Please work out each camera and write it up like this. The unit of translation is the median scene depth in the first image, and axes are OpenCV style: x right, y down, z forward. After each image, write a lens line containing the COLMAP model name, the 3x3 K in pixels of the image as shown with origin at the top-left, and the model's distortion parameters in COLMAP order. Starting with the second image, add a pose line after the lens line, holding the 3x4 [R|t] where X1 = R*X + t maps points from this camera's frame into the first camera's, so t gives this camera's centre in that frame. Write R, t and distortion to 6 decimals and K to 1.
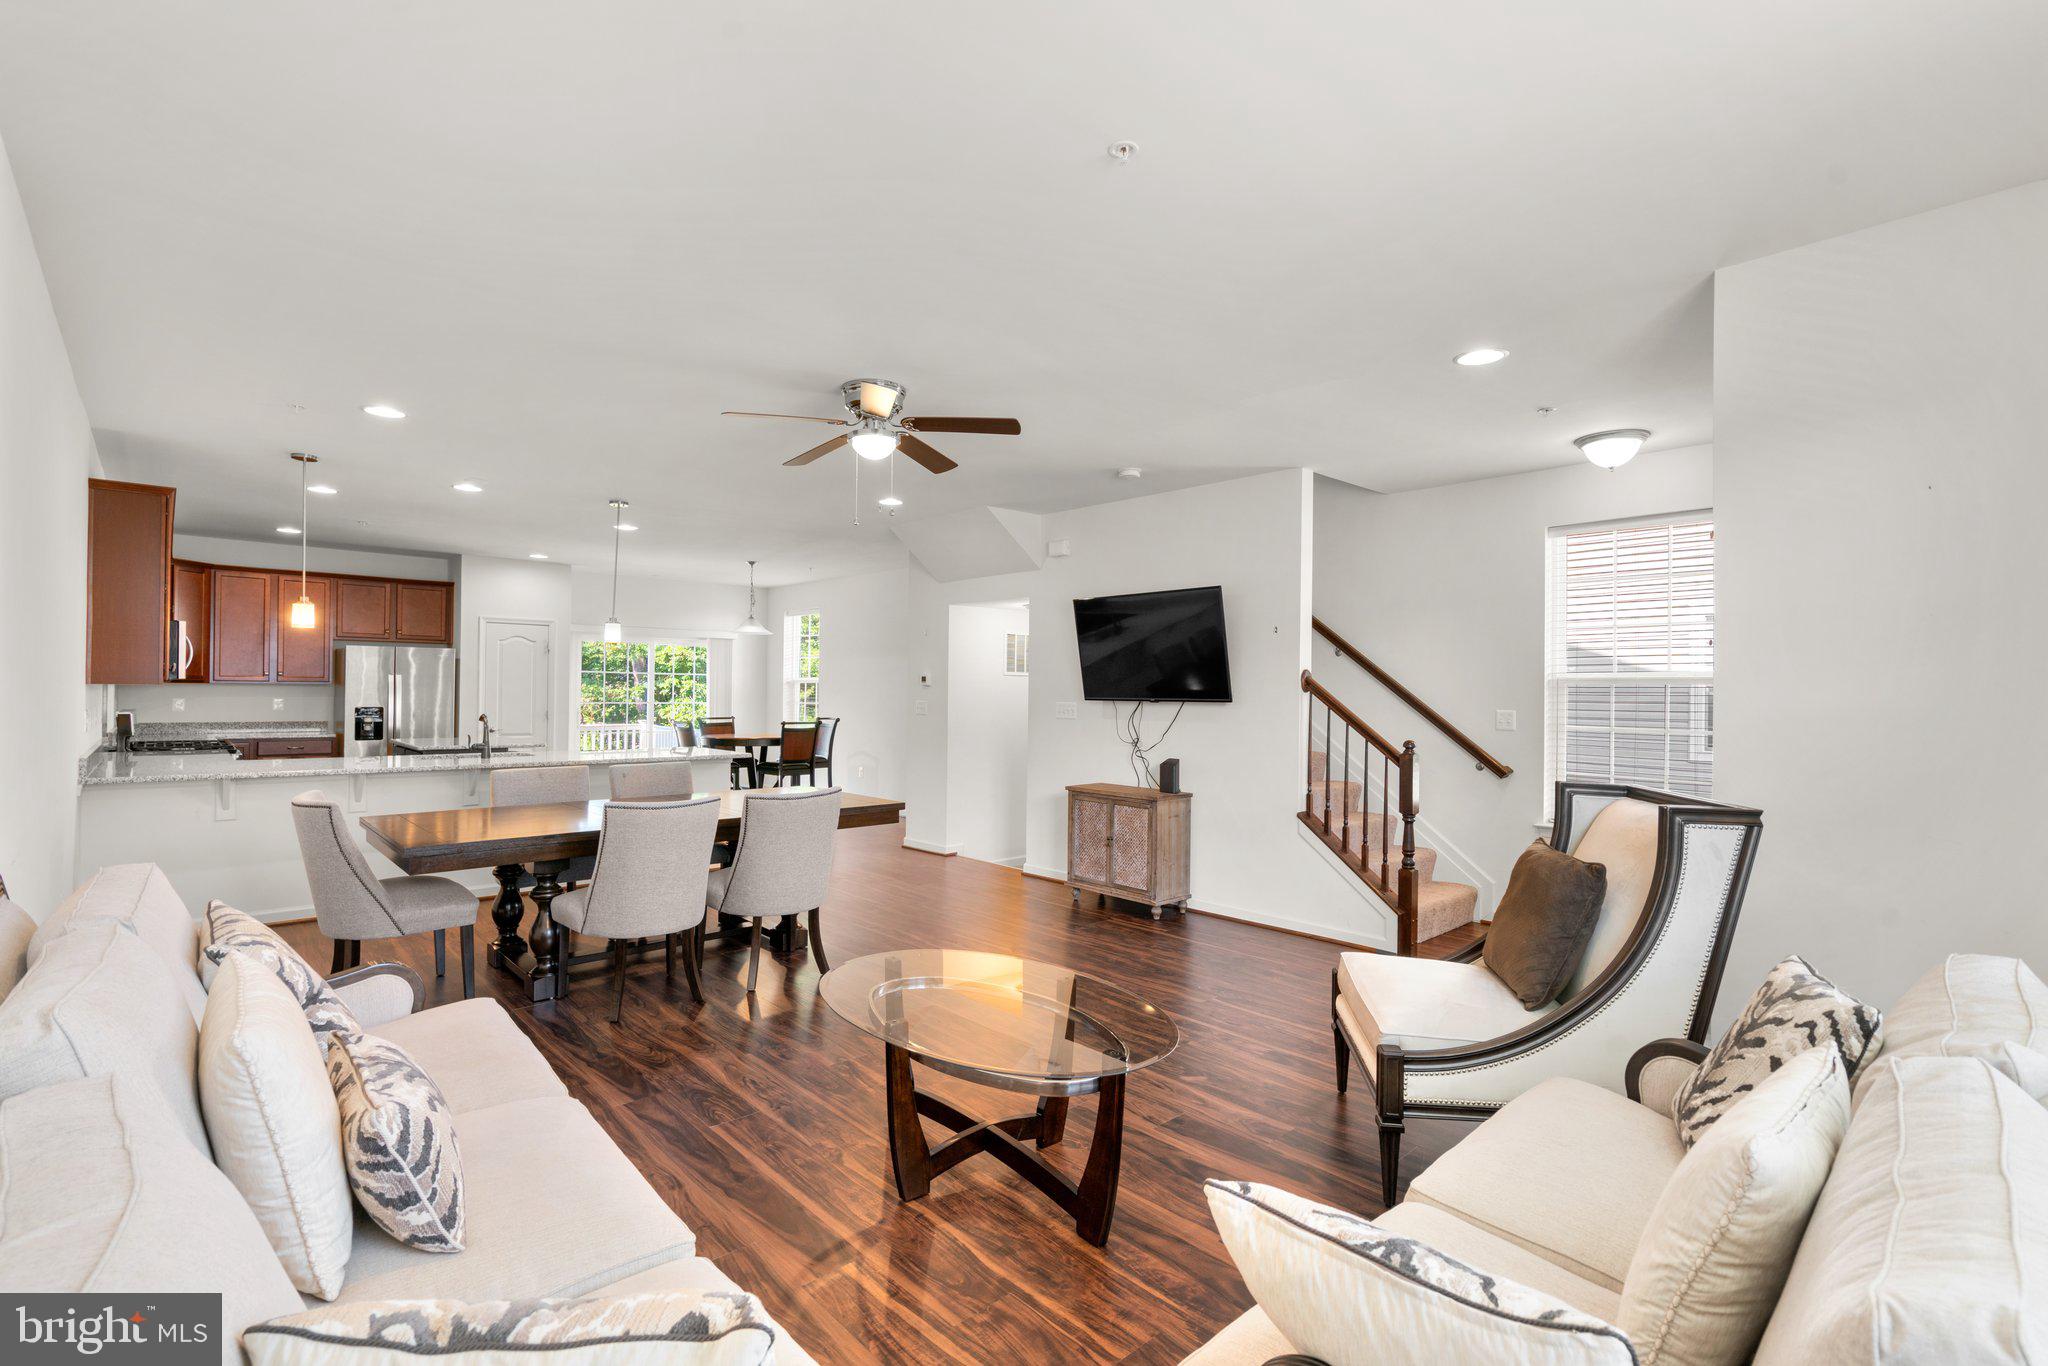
lens RADIAL K [[931.5, 0, 1019.5], [0, 931.5, 712.9], [0, 0, 1]] dist [-0.002352, 0.000793]
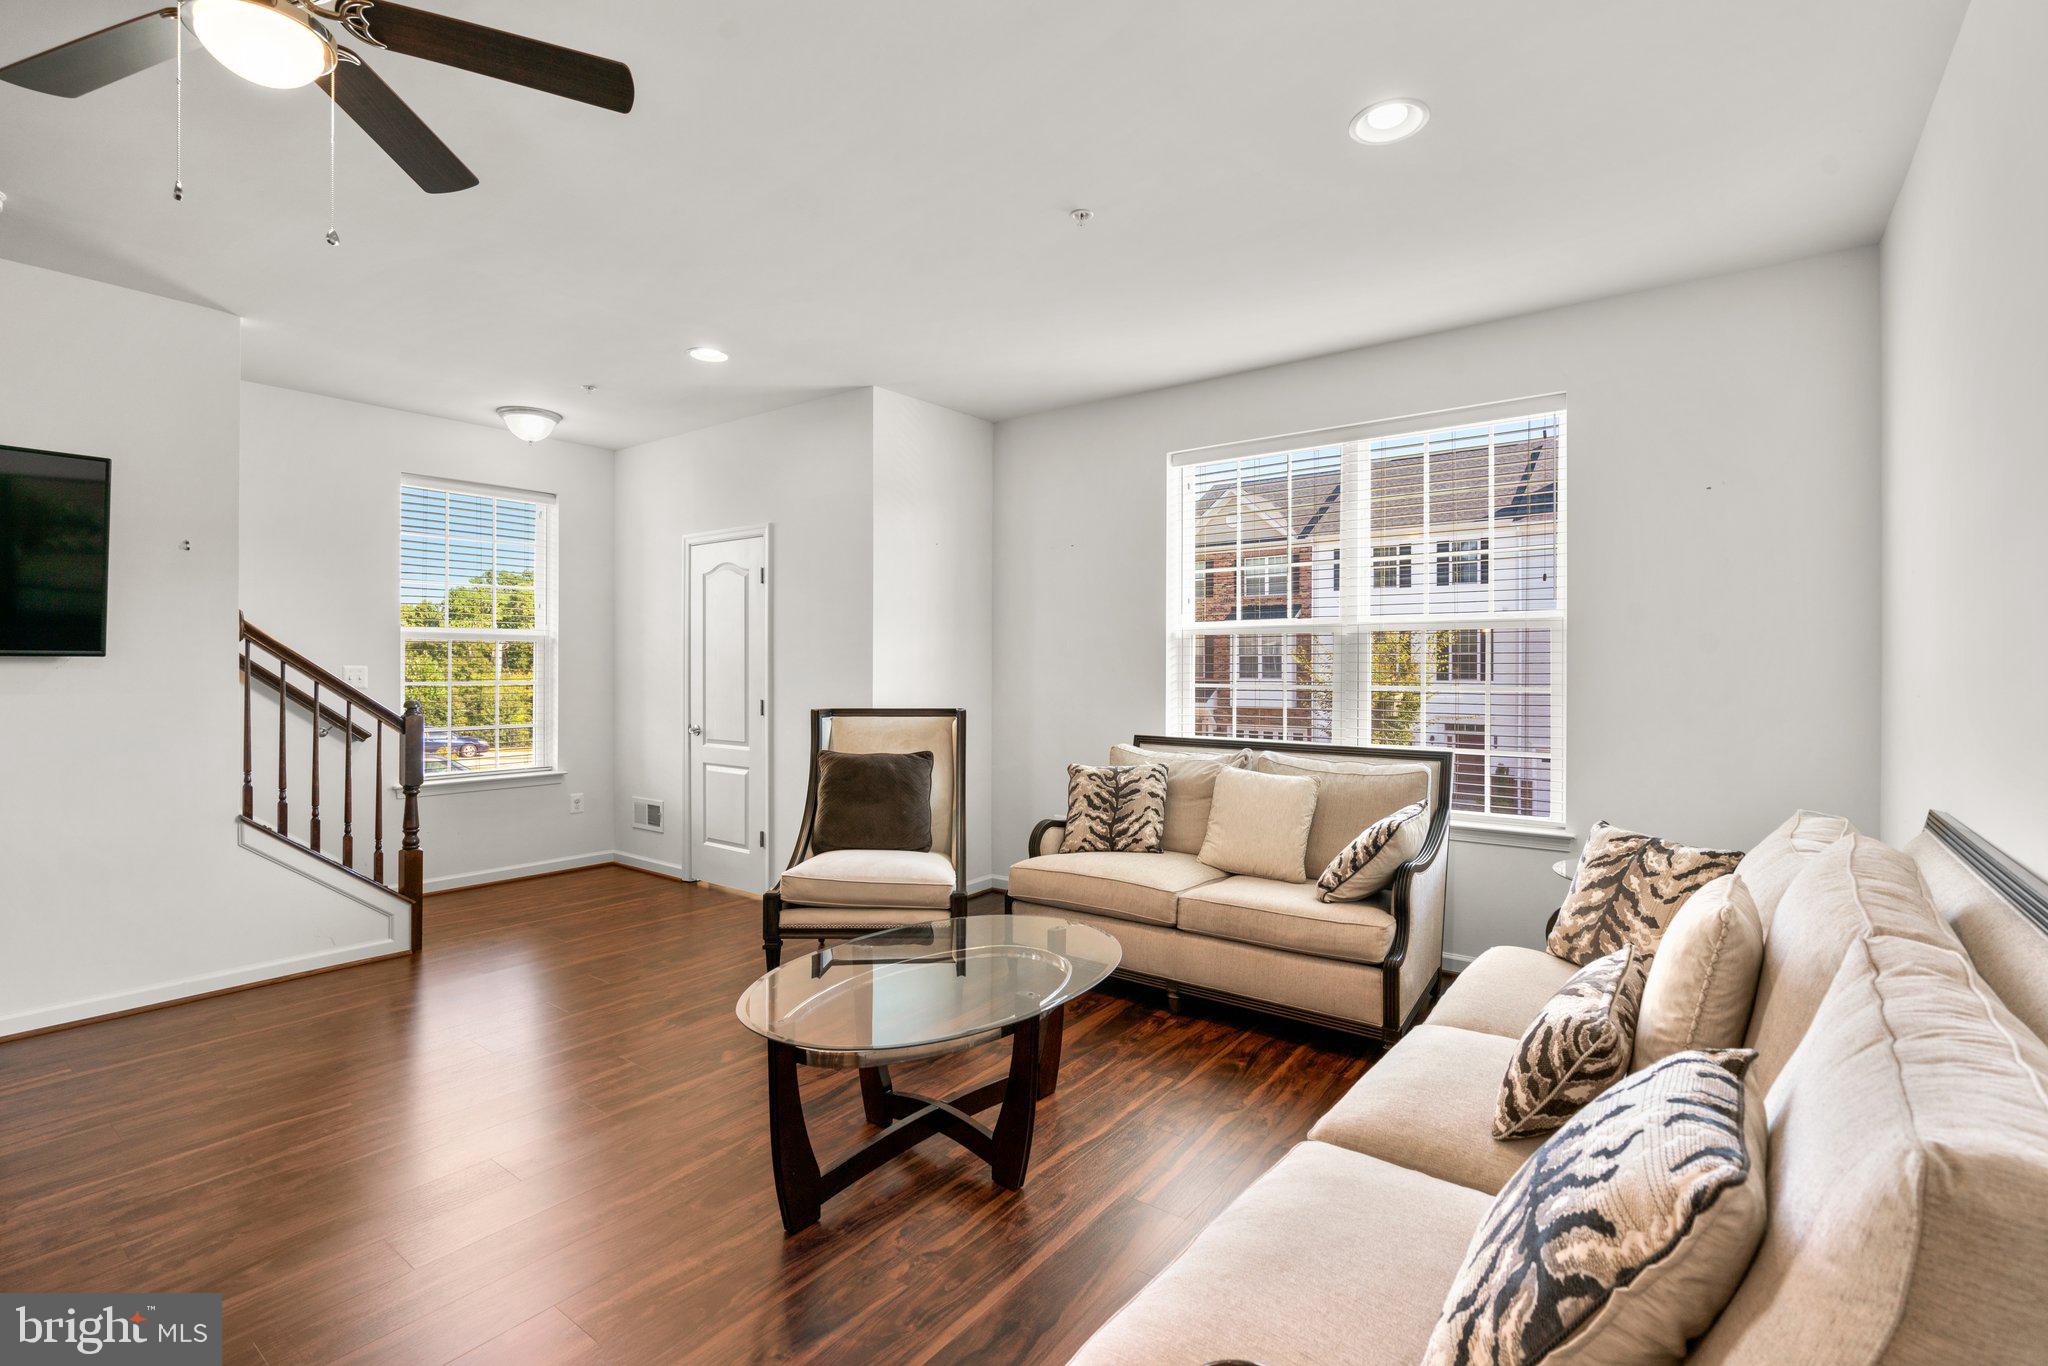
lens RADIAL K [[923.9, 0, 1029.3], [0, 923.9, 672.1], [0, 0, 1]] dist [-0.016295, 0.000283]
pose [[-0.189055, -0.016103, 0.981834, -0.466675], [0.016587, 0.999671, 0.019590, -0.003143], [-0.981826, 0.019989, -0.188726, 0.529314]]
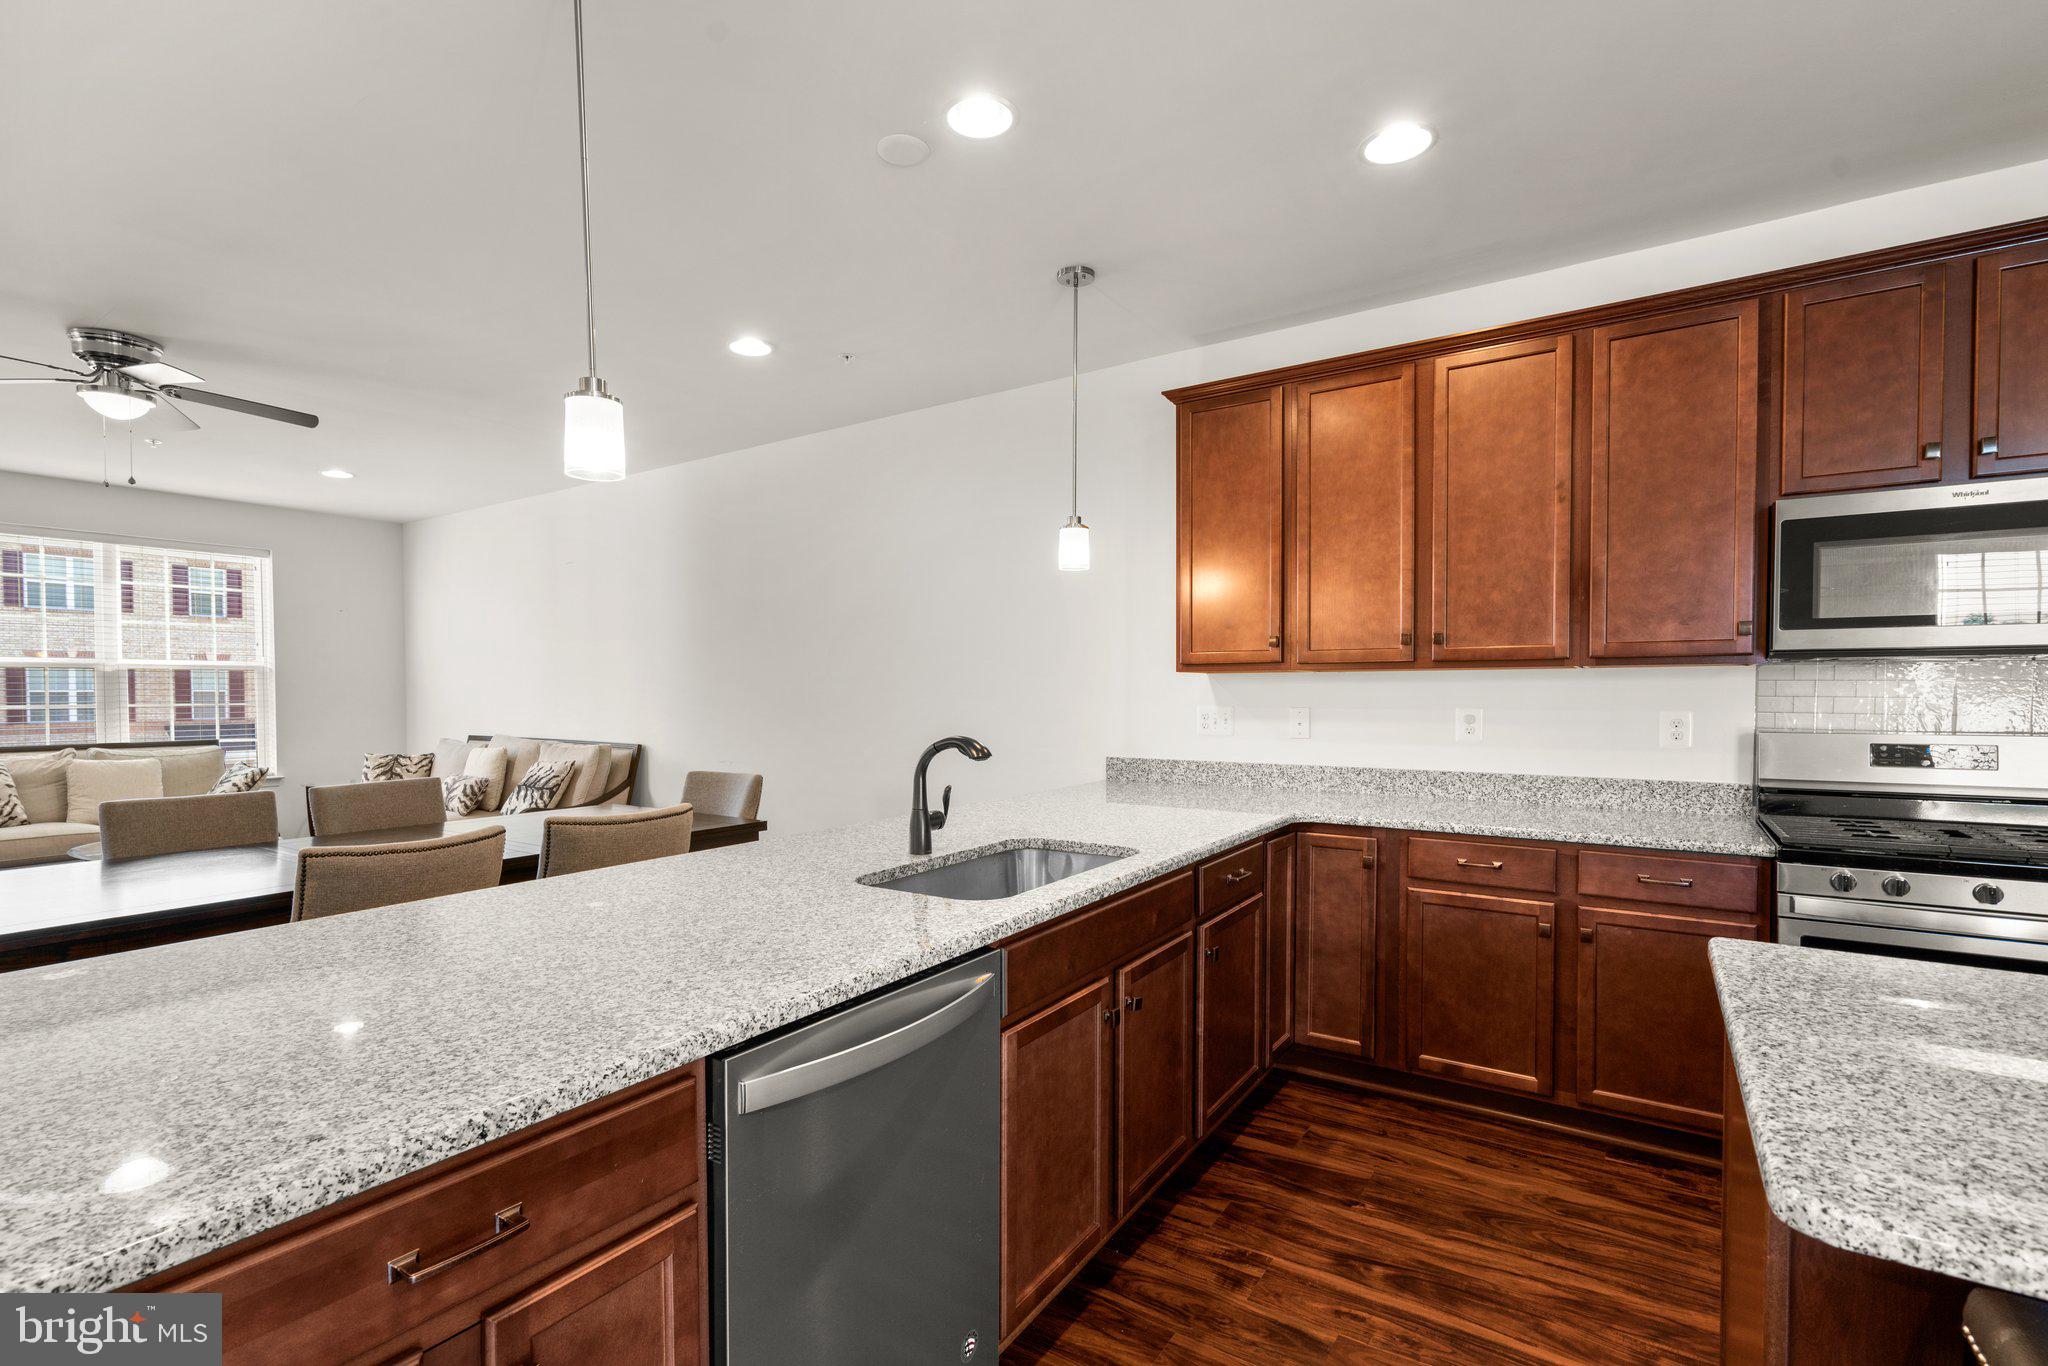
lens RADIAL K [[931.5, 0, 1019.5], [0, 931.5, 712.9], [0, 0, 1]] dist [-0.002352, 0.000793]
pose [[-0.970606, -0.004042, -0.240642, -0.592399], [-0.014541, 0.999017, 0.041869, -0.027416], [0.240236, 0.044137, -0.969711, 1.547853]]
